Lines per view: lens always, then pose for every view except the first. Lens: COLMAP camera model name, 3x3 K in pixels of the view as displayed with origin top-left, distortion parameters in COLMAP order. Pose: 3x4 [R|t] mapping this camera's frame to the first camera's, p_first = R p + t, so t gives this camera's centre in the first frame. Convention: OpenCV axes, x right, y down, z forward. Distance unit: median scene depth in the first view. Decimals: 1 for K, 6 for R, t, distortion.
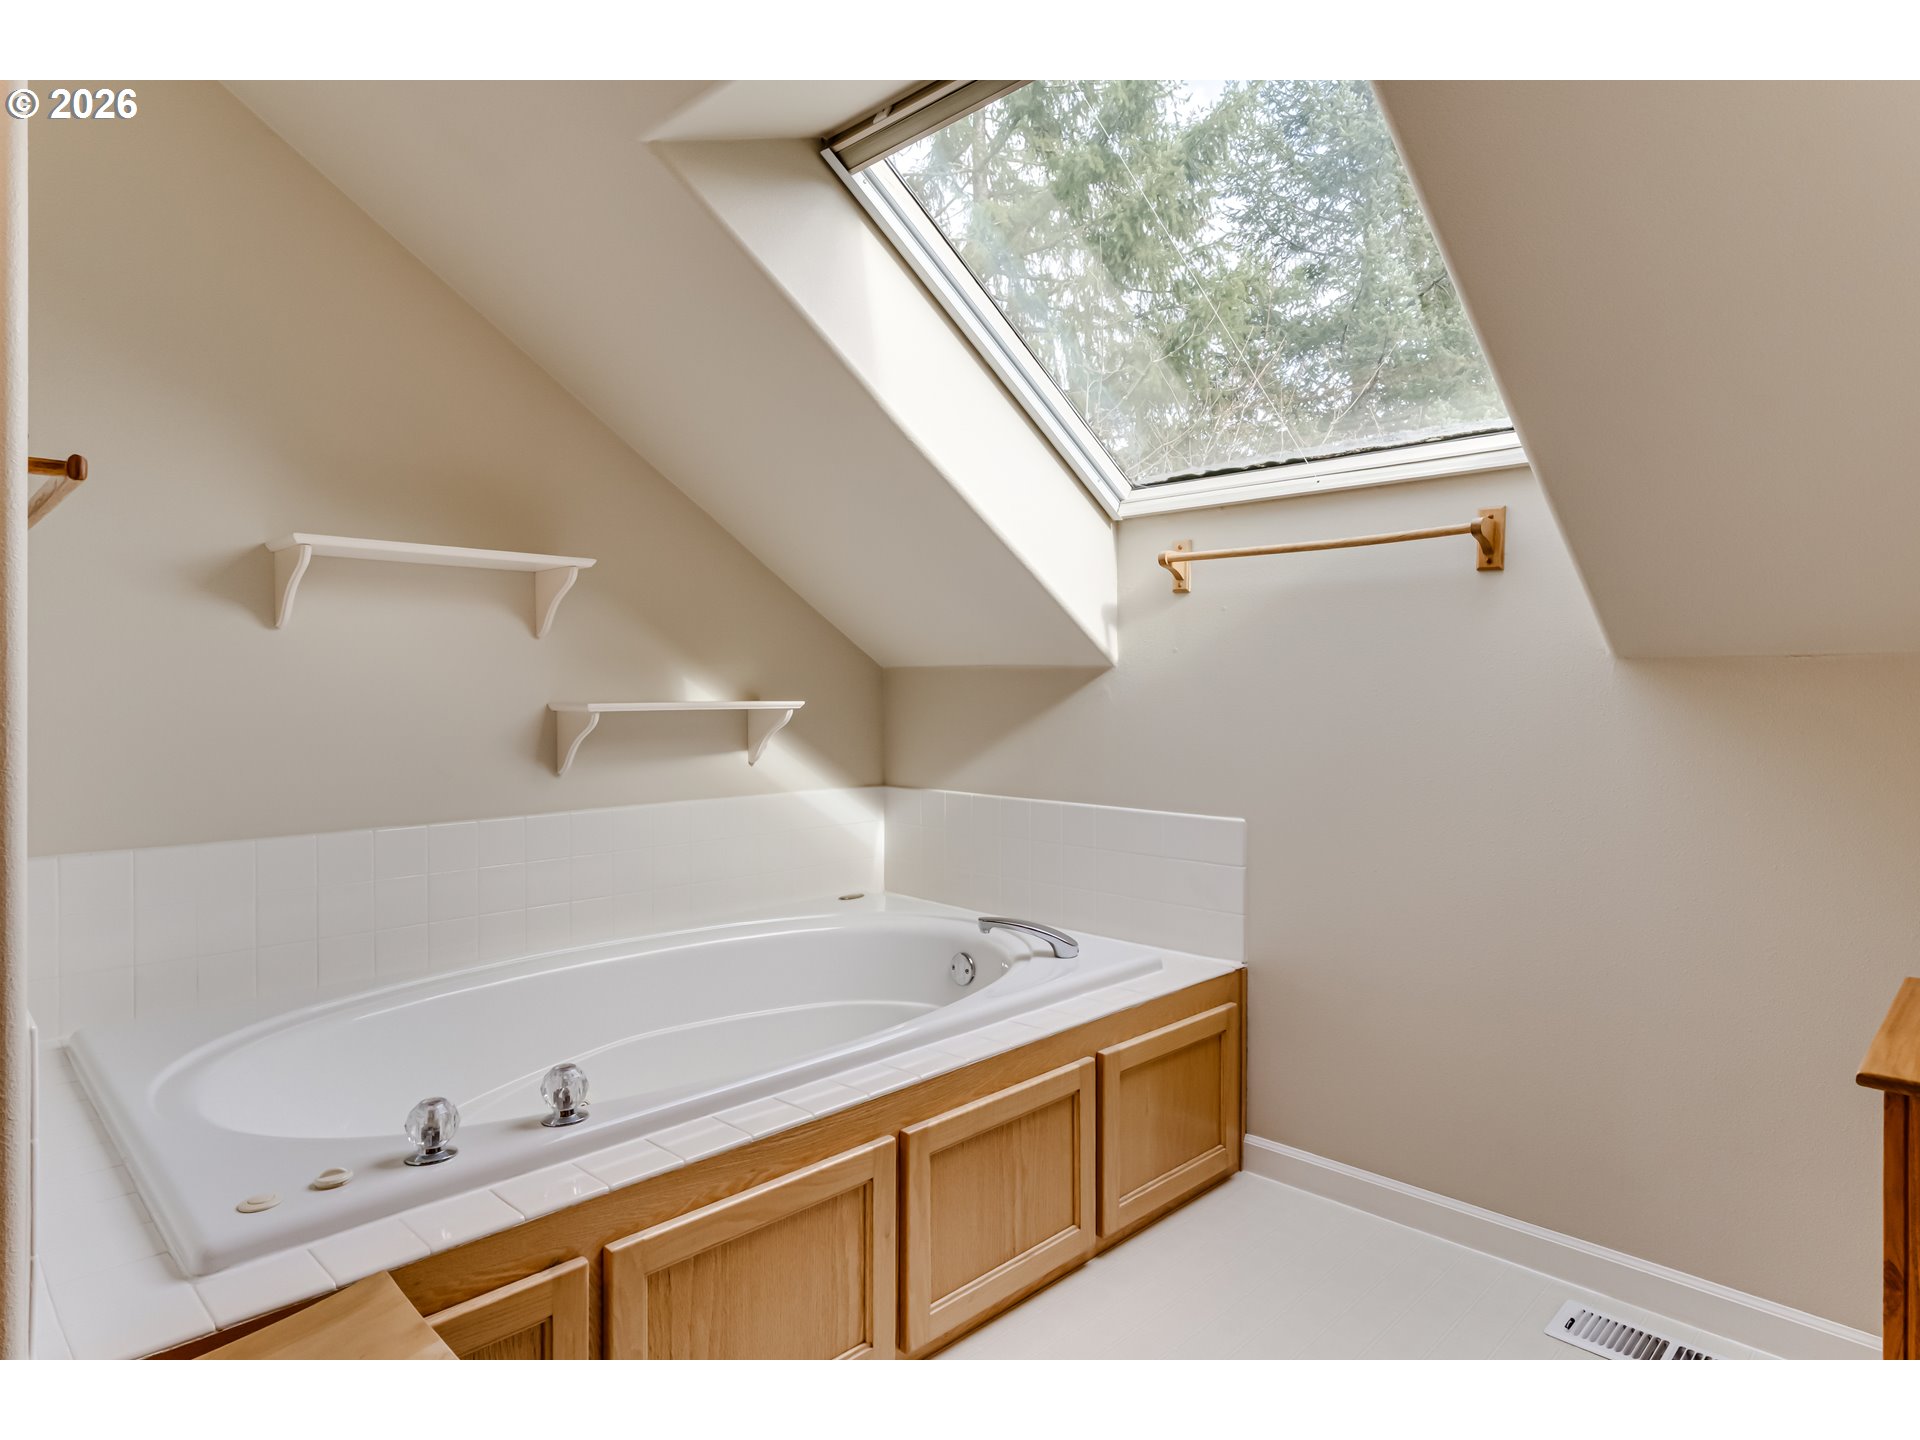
lens RADIAL K [[1118.1, 0, 966.7], [0, 1118.1, 702.8], [0, 0, 1]] dist [0.005360, 0.001653]
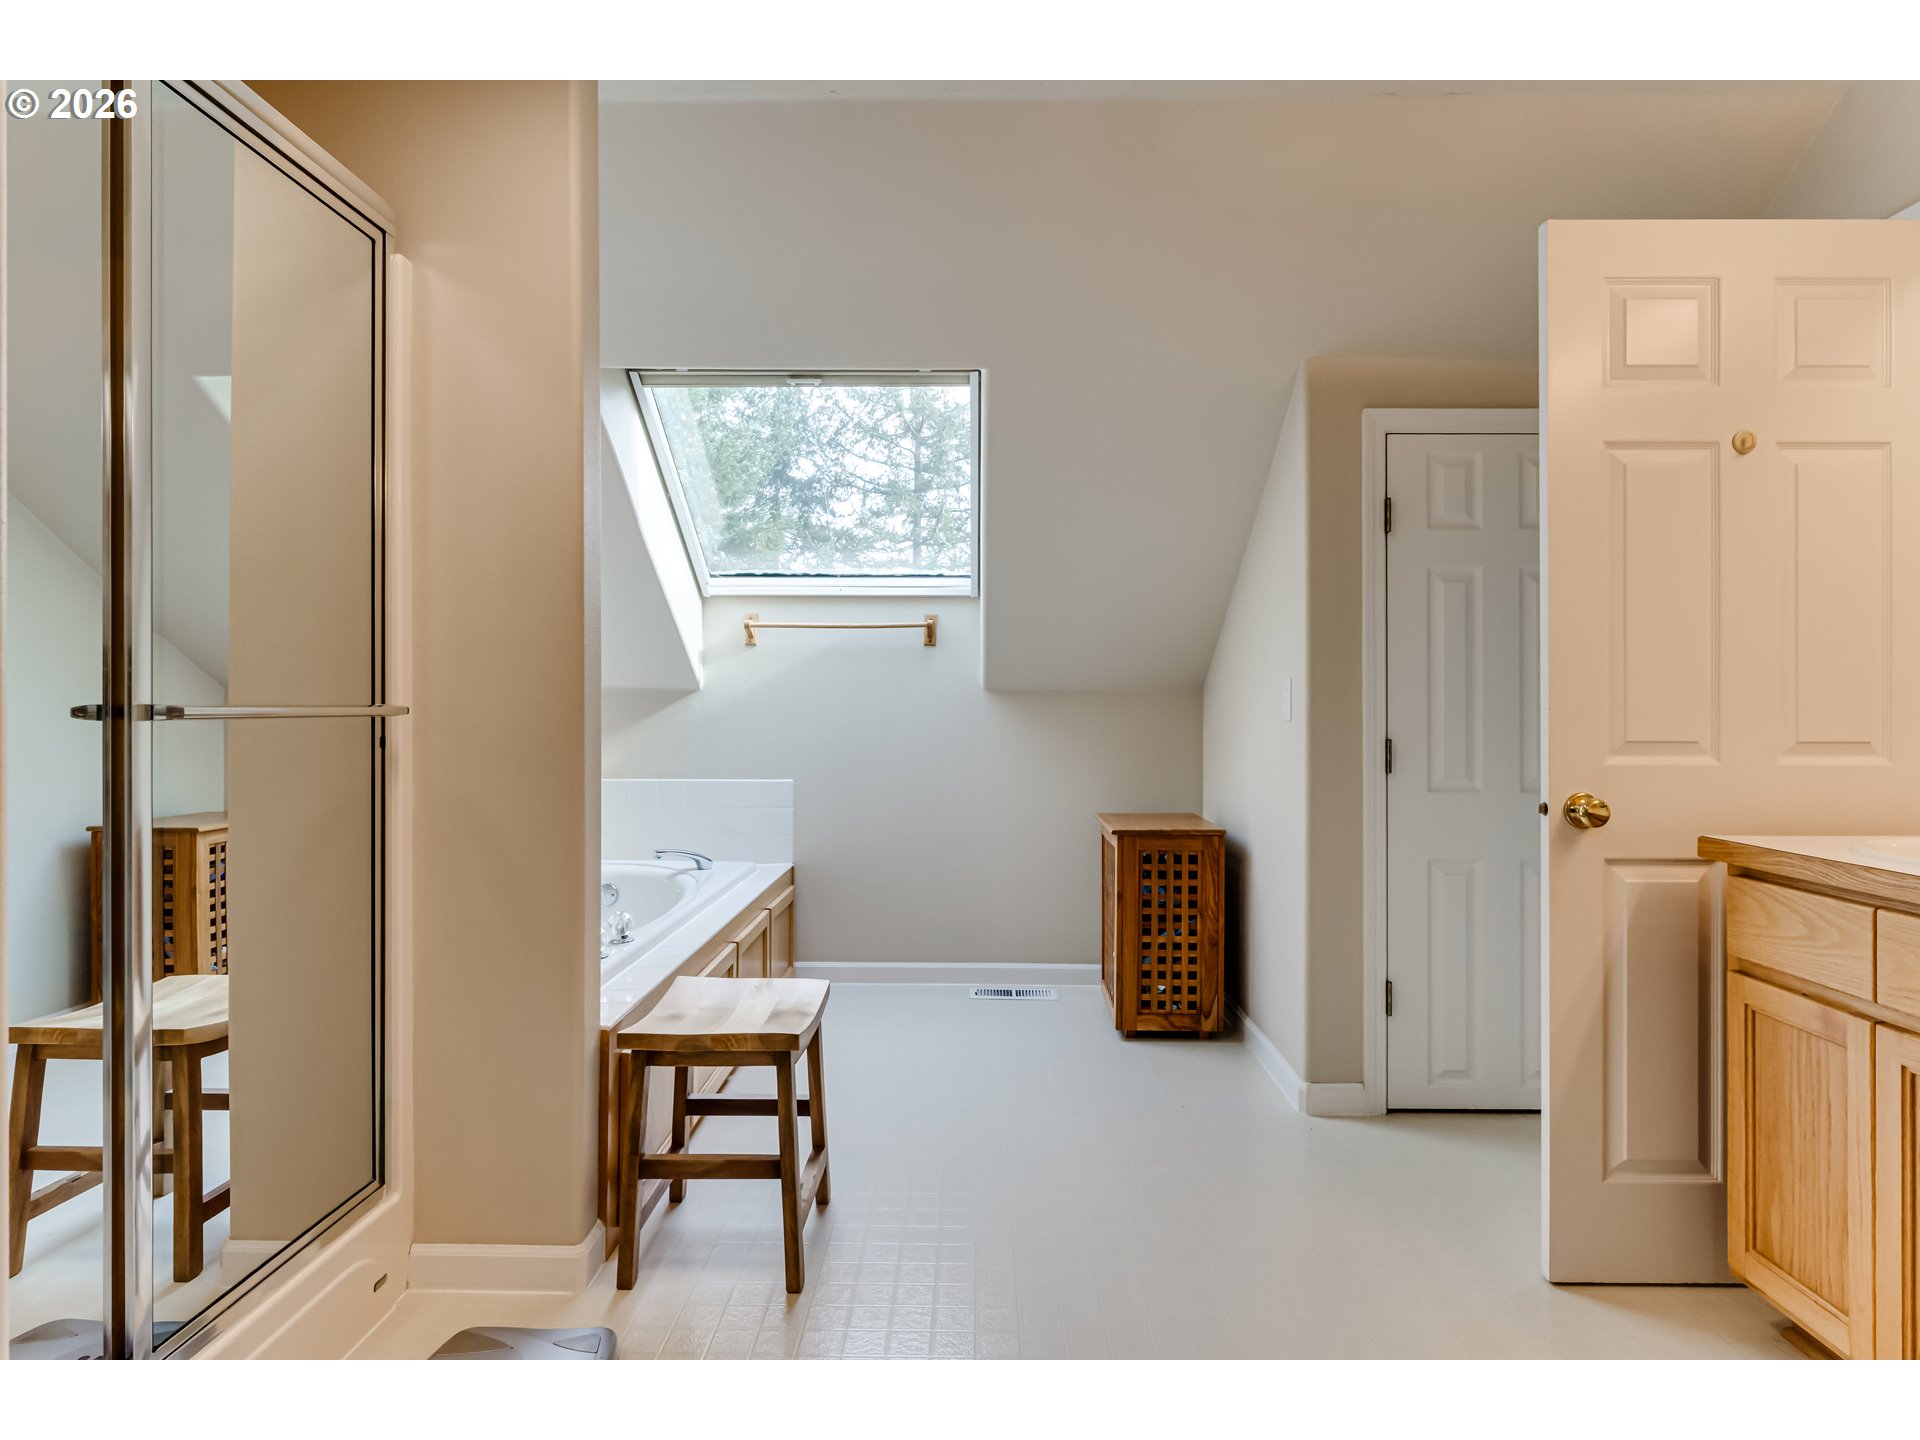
lens RADIAL K [[1407.3, 0, 954.3], [0, 1407.3, 730.2], [0, 0, 1]] dist [-0.007707, -0.001196]
pose [[0.686518, -0.003876, 0.727102, -1.124915], [0.008485, 0.999960, -0.002681, 0.034627], [-0.727063, 0.008010, 0.686524, -0.646936]]
